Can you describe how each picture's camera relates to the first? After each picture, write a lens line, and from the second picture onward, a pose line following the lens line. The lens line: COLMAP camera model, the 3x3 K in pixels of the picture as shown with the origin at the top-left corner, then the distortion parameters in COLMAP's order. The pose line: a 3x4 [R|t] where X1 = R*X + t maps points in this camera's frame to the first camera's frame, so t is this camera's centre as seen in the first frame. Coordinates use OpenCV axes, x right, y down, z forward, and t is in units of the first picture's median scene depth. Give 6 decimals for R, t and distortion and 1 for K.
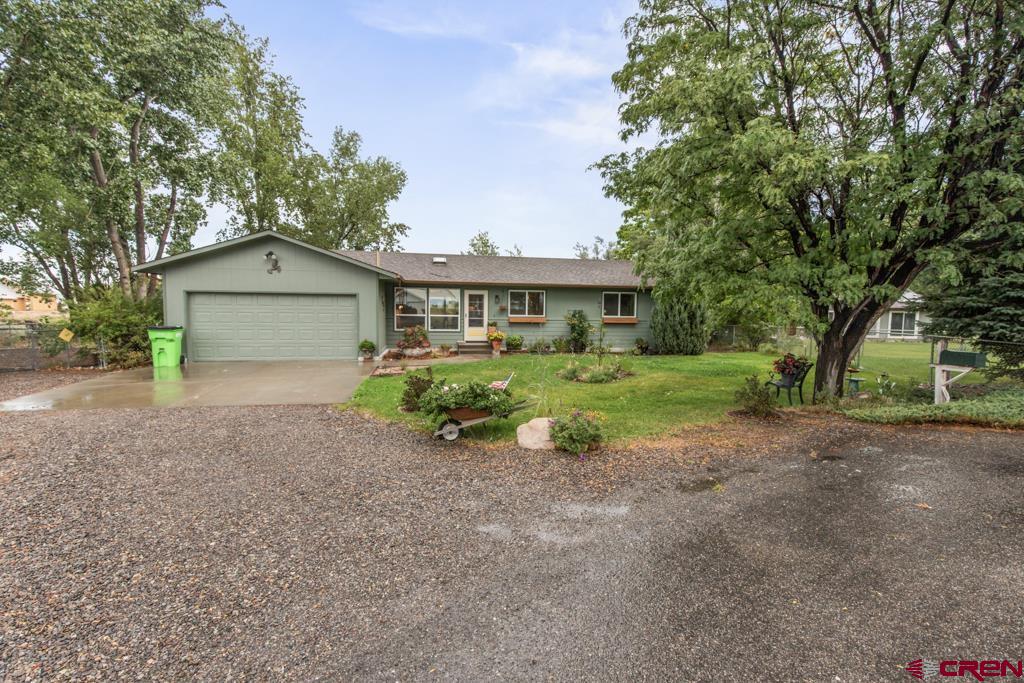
lens RADIAL K [[459.0, 0, 532.5], [0, 459.0, 347.1], [0, 0, 1]] dist [0.011808, -0.003509]
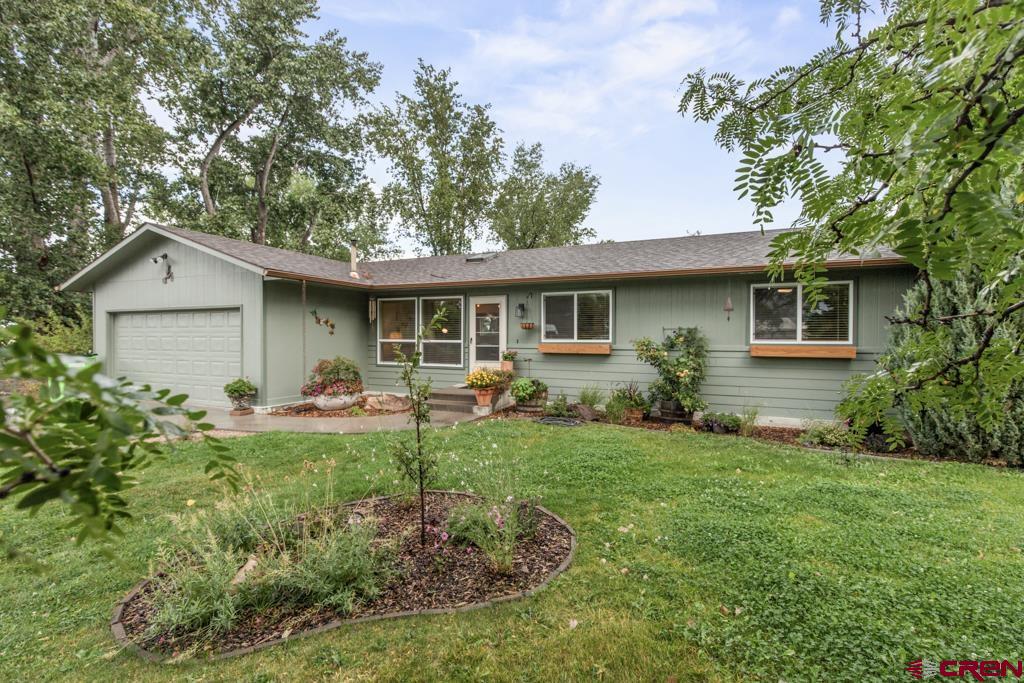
lens RADIAL K [[459.0, 0, 536.0], [0, 459.0, 345.4], [0, 0, 1]] dist [0.011808, -0.003509]
pose [[0.807623, -0.003314, -0.589689, 0.258001], [-0.042477, 0.997060, -0.063779, -0.029024], [0.588167, 0.076558, 0.805108, 0.571816]]
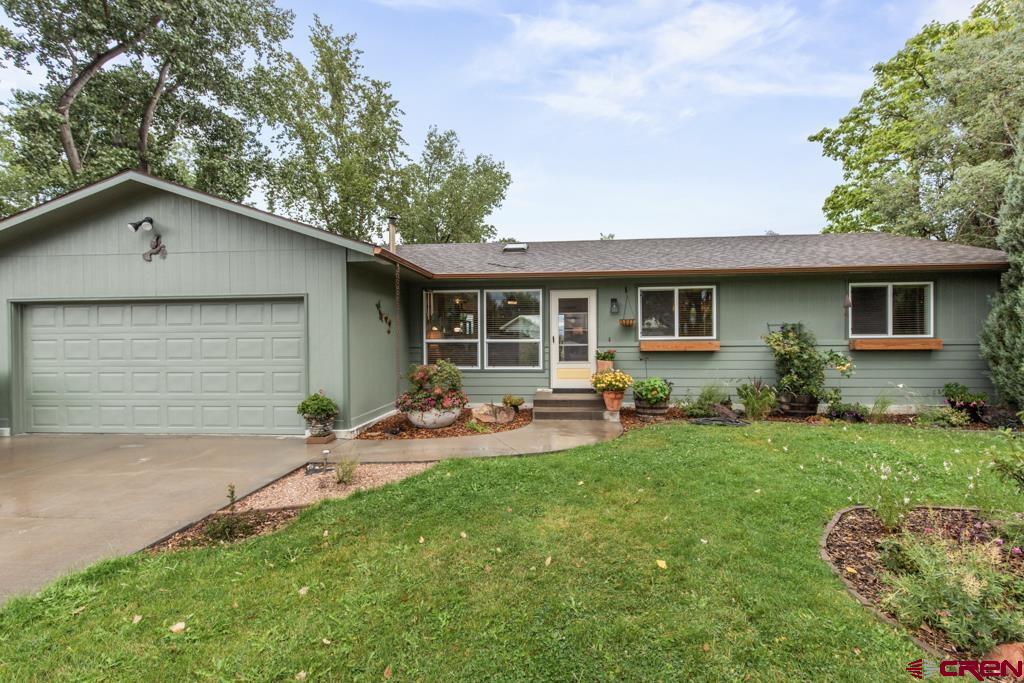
lens RADIAL K [[459.0, 0, 522.0], [0, 459.0, 344.7], [0, 0, 1]] dist [0.011808, -0.003509]
pose [[0.952674, -0.018461, -0.303433, -0.021688], [-0.003473, 0.997428, -0.071589, -0.025236], [0.303974, 0.069255, 0.950160, 0.488557]]
